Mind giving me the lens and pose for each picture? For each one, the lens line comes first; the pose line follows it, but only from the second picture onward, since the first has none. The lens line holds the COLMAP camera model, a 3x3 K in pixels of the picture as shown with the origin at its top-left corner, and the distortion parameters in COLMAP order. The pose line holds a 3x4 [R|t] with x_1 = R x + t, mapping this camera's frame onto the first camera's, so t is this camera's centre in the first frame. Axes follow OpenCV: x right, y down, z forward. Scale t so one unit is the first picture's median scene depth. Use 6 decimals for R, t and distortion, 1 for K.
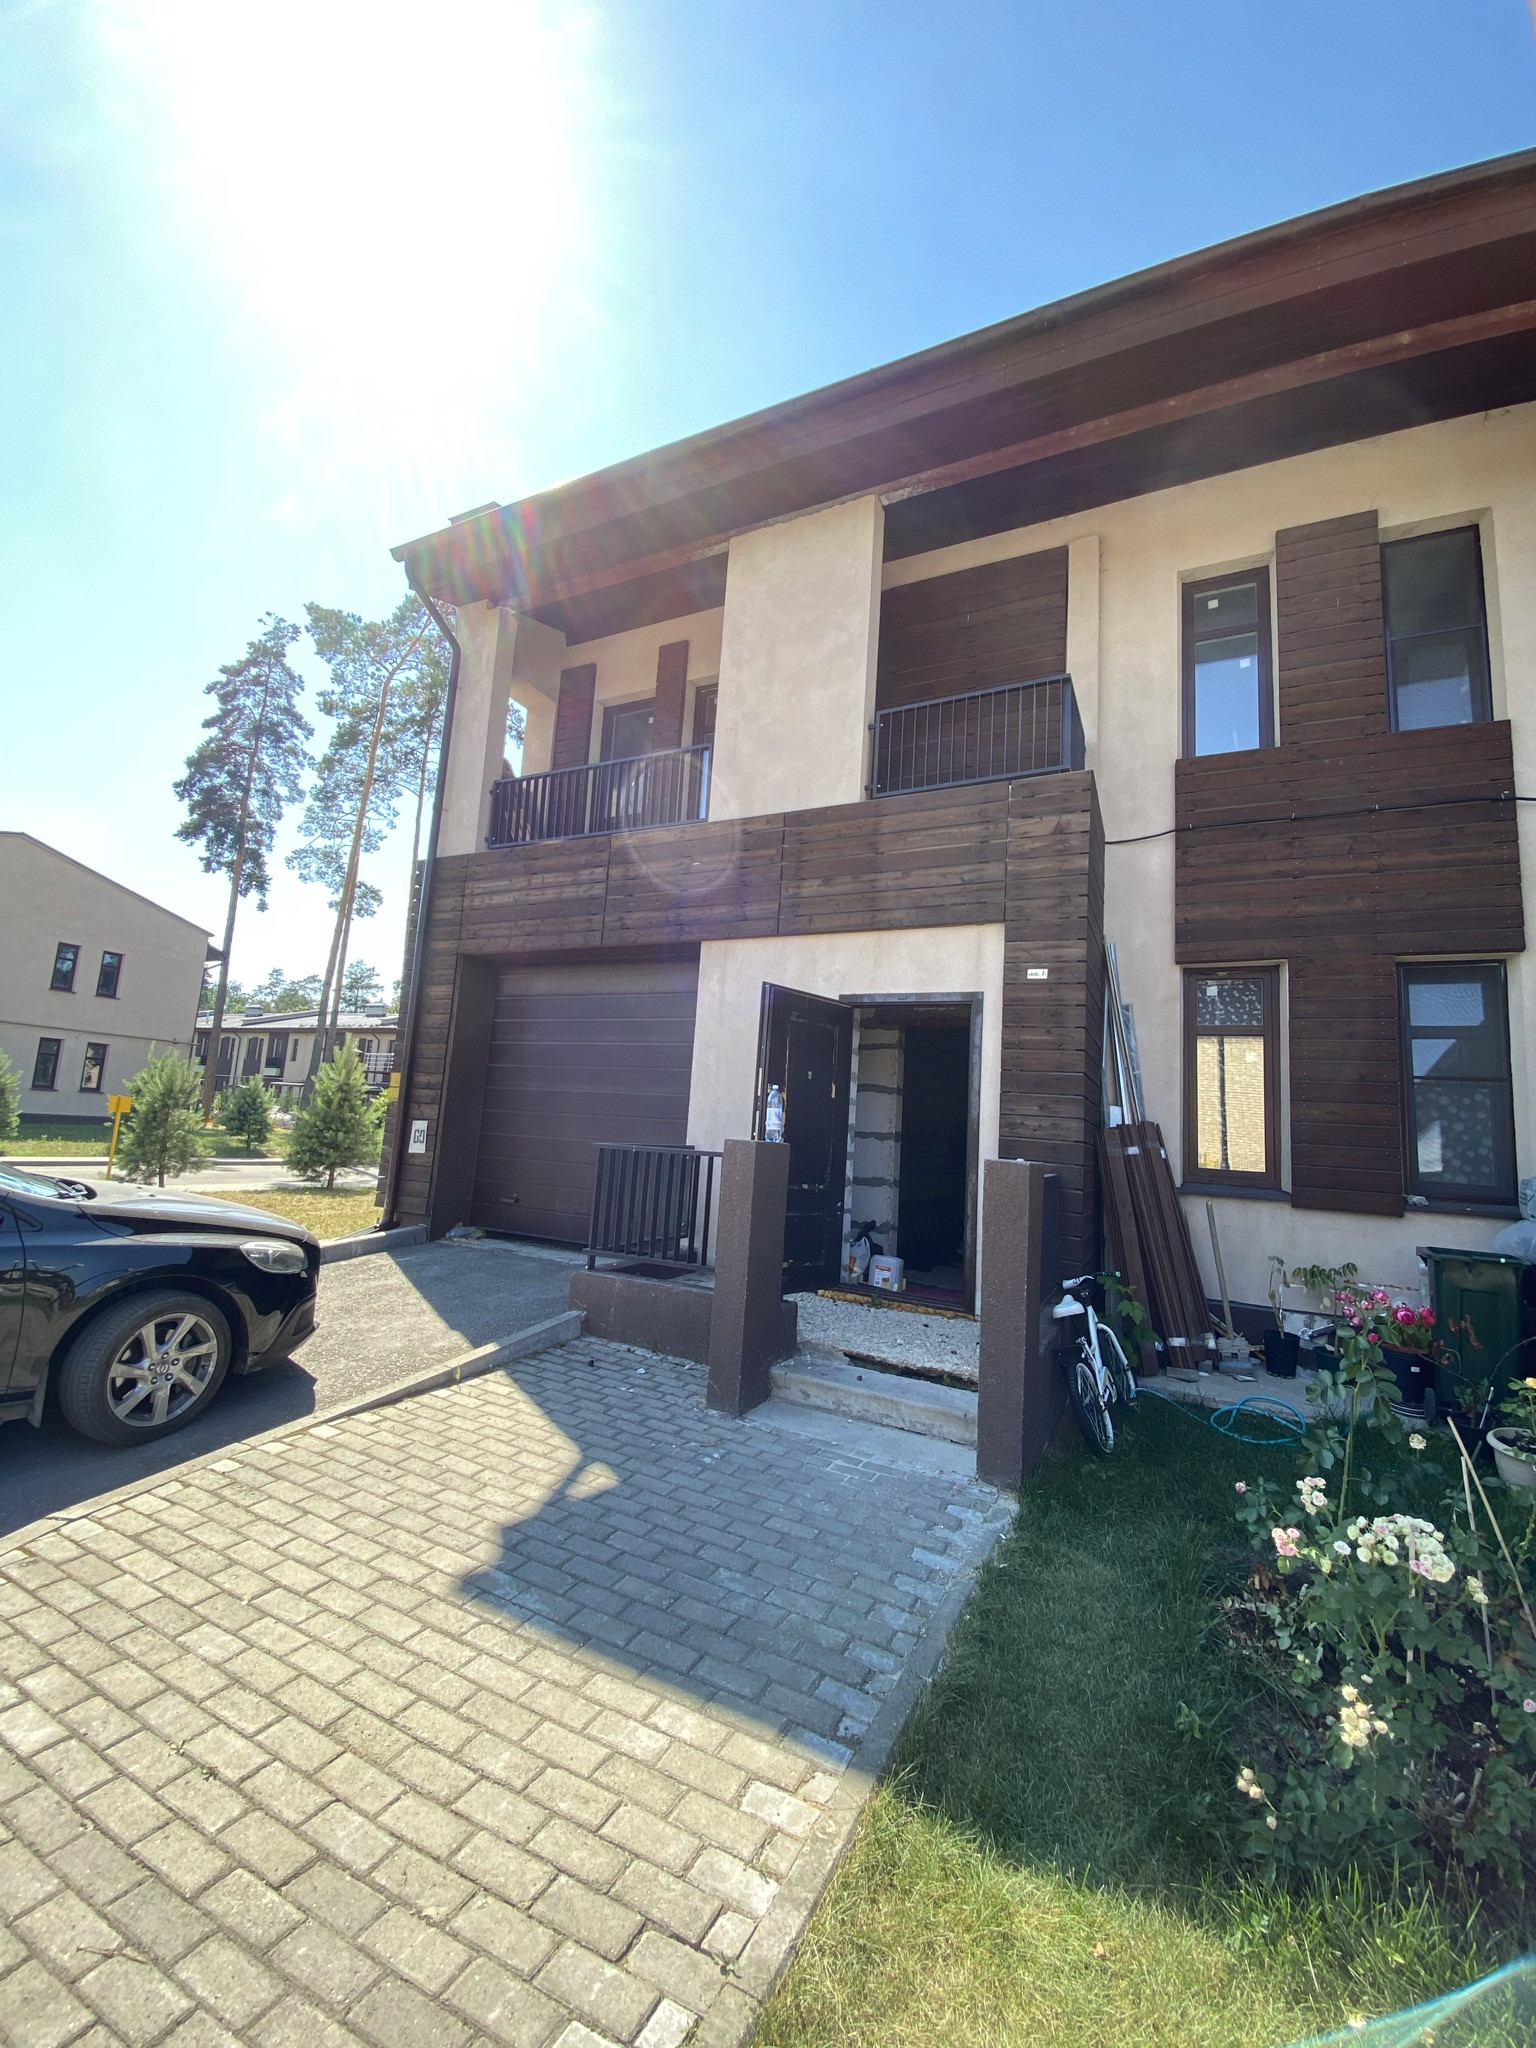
lens RADIAL K [[840.6, 0, 768.1], [0, 840.6, 1023.1], [0, 0, 1]] dist [0.000411, -0.000112]
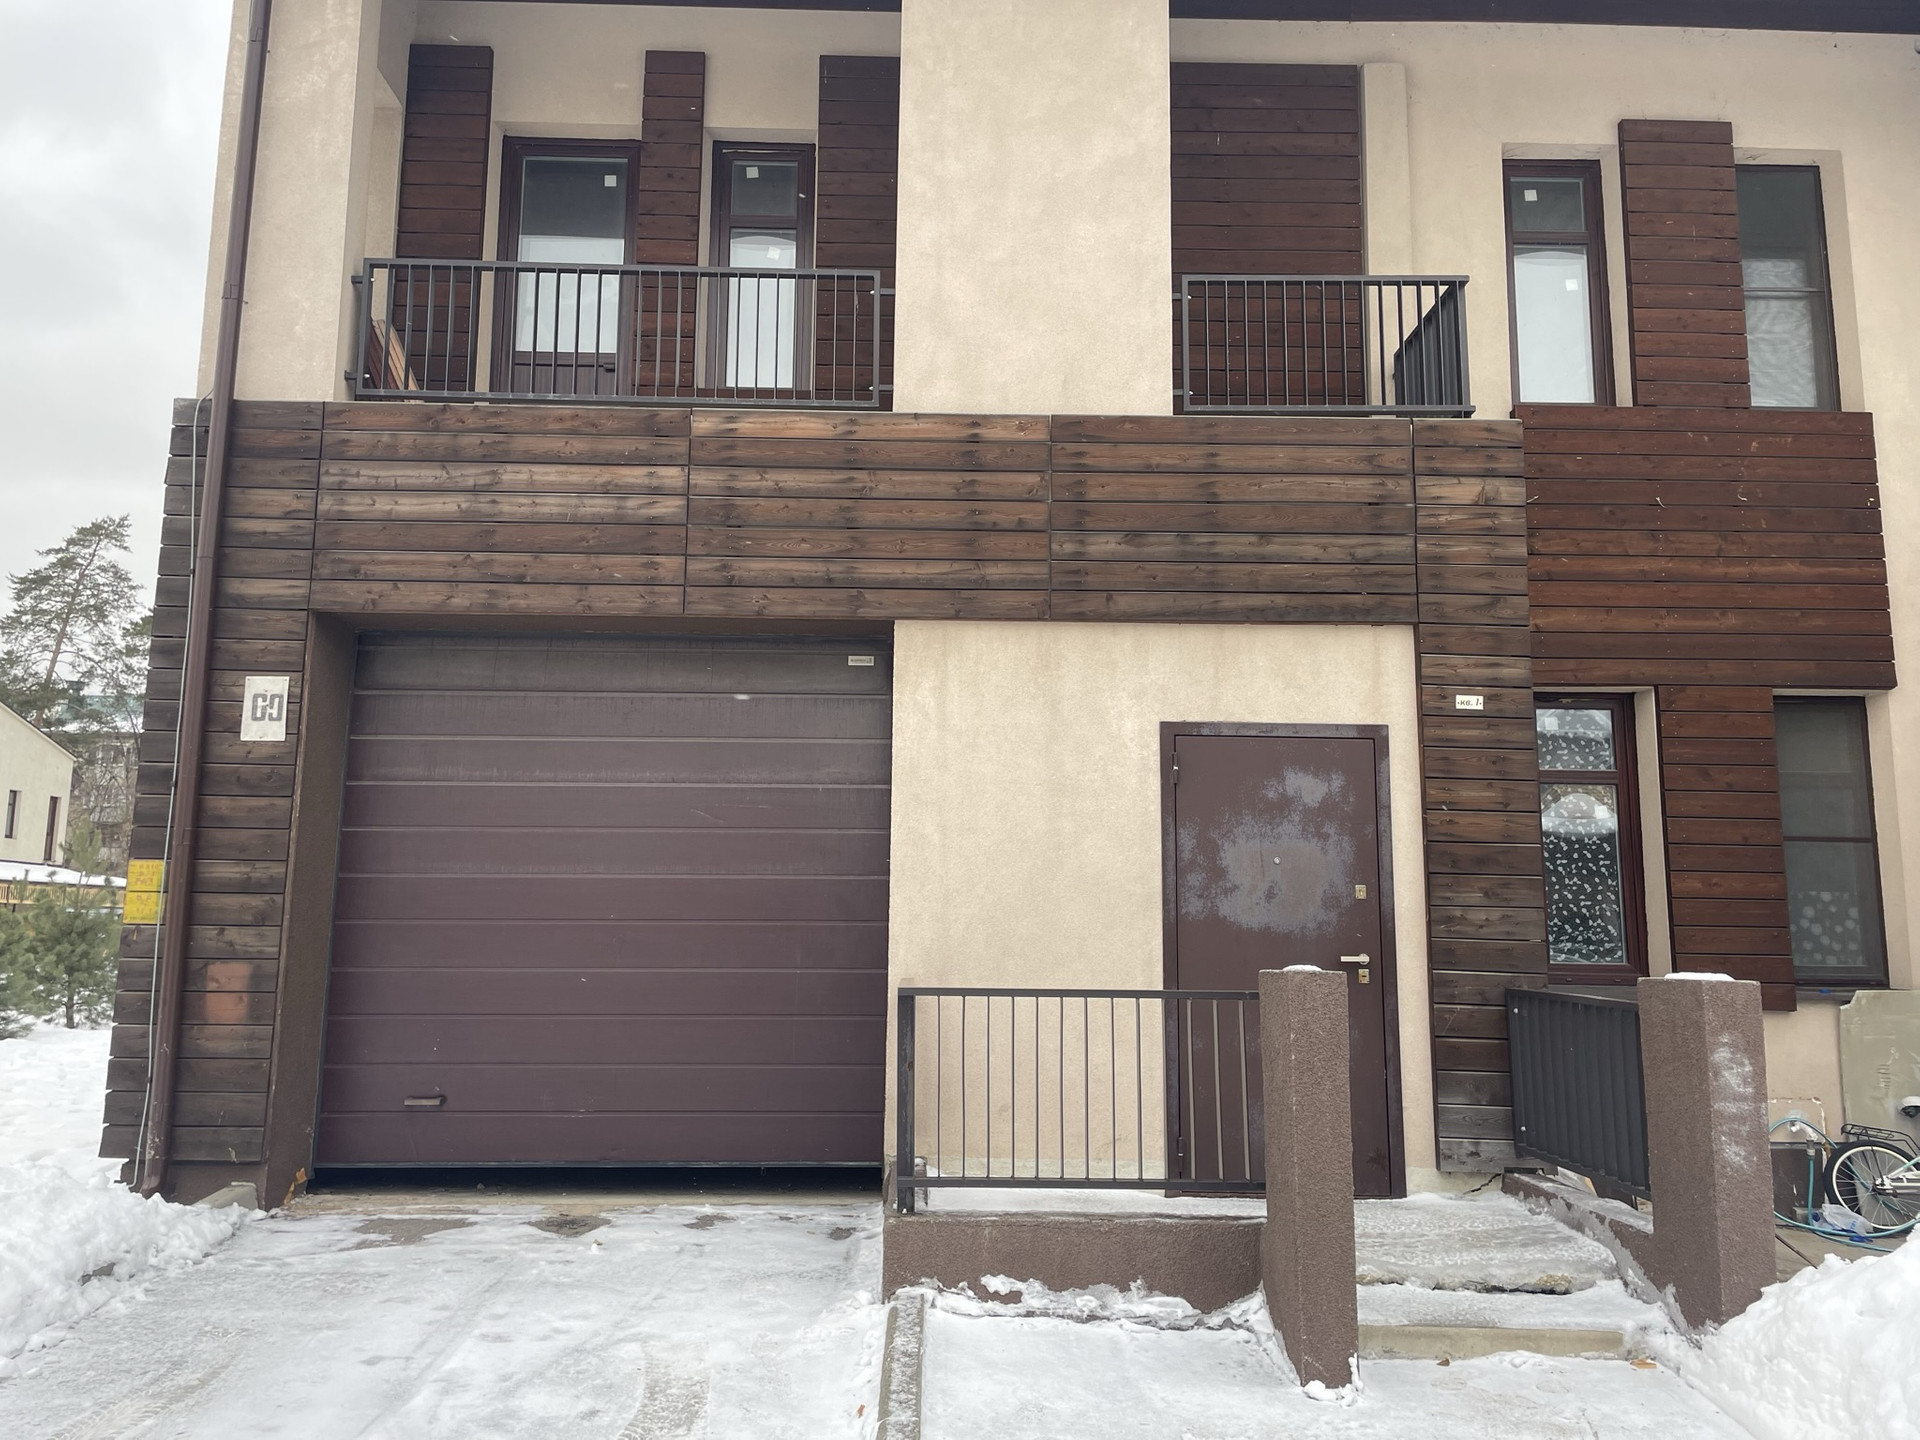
lens RADIAL K [[1444.4, 0, 955.3], [0, 1444.4, 709.1], [0, 0, 1]] dist [0.098960, -0.125825]
pose [[0.879411, 0.019325, 0.475671, -0.550257], [-0.017329, 0.999813, -0.008582, -0.030219], [-0.475748, -0.000696, 0.879582, 0.113040]]
